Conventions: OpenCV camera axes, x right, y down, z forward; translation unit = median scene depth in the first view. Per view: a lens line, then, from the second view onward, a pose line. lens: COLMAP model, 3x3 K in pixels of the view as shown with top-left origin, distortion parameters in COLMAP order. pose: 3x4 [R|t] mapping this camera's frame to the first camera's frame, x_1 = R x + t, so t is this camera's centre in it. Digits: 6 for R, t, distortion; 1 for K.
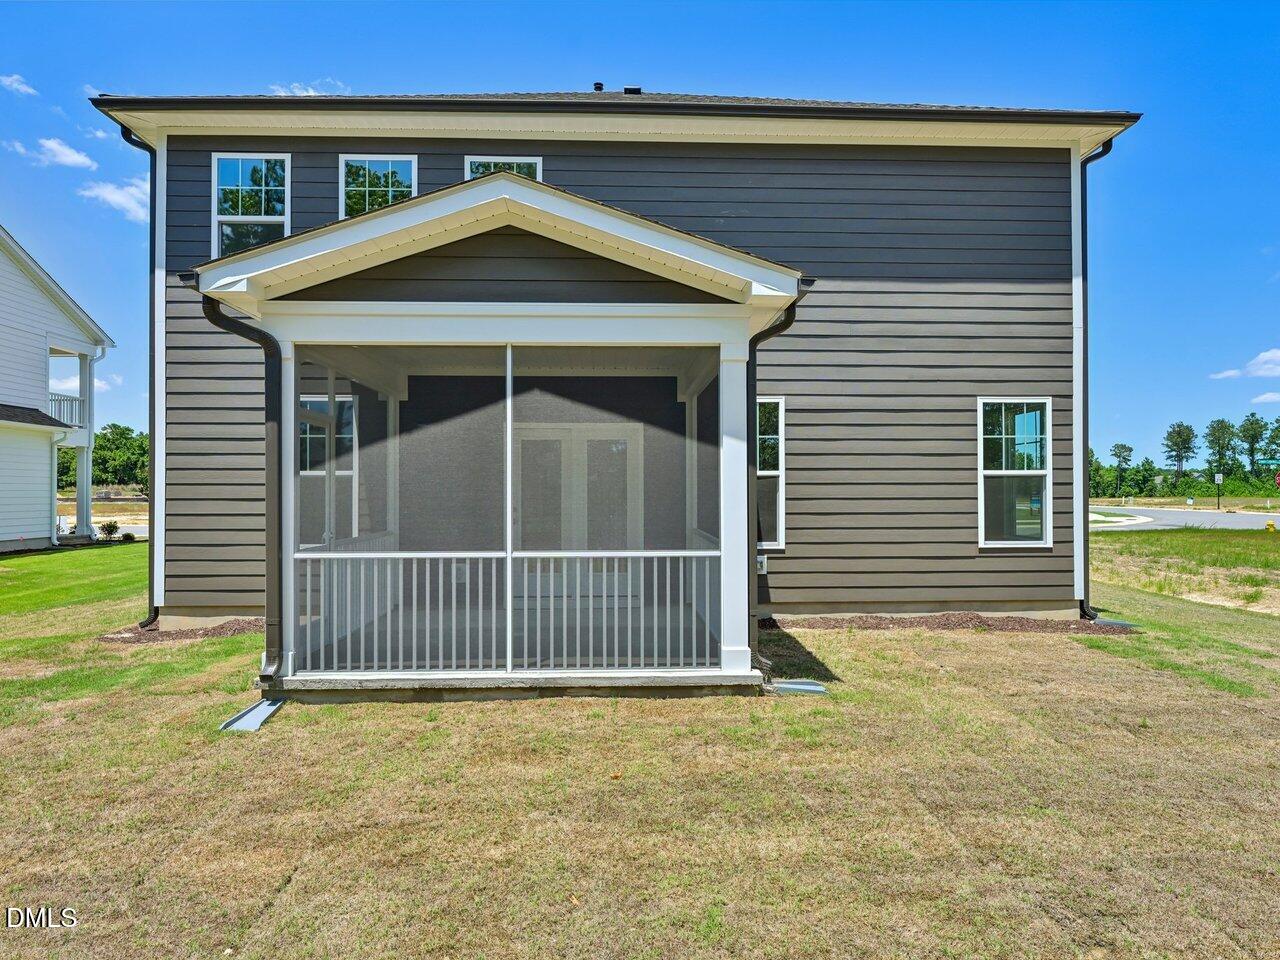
lens RADIAL K [[737.8, 0, 634.8], [0, 737.8, 481.1], [0, 0, 1]] dist [-0.002295, 0.001511]
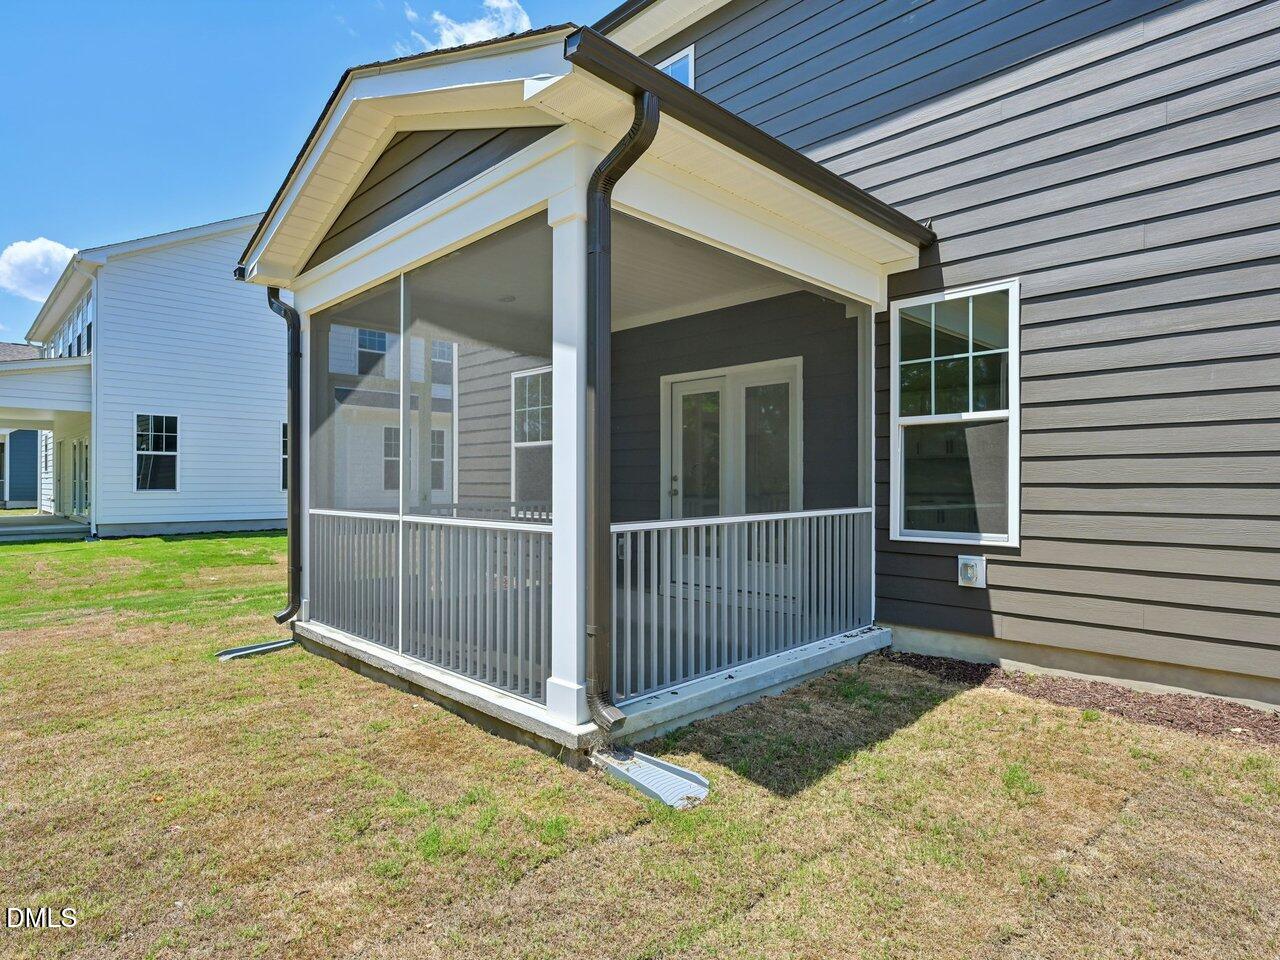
lens RADIAL K [[713.1, 0, 640.0], [0, 713.1, 480.0], [0, 0, 1]] dist [-0.000727, -0.000080]
pose [[0.678037, -0.000947, -0.735027, 0.407630], [0.009056, 0.999934, 0.007065, 0.034016], [0.734972, -0.011447, 0.678001, 0.418151]]
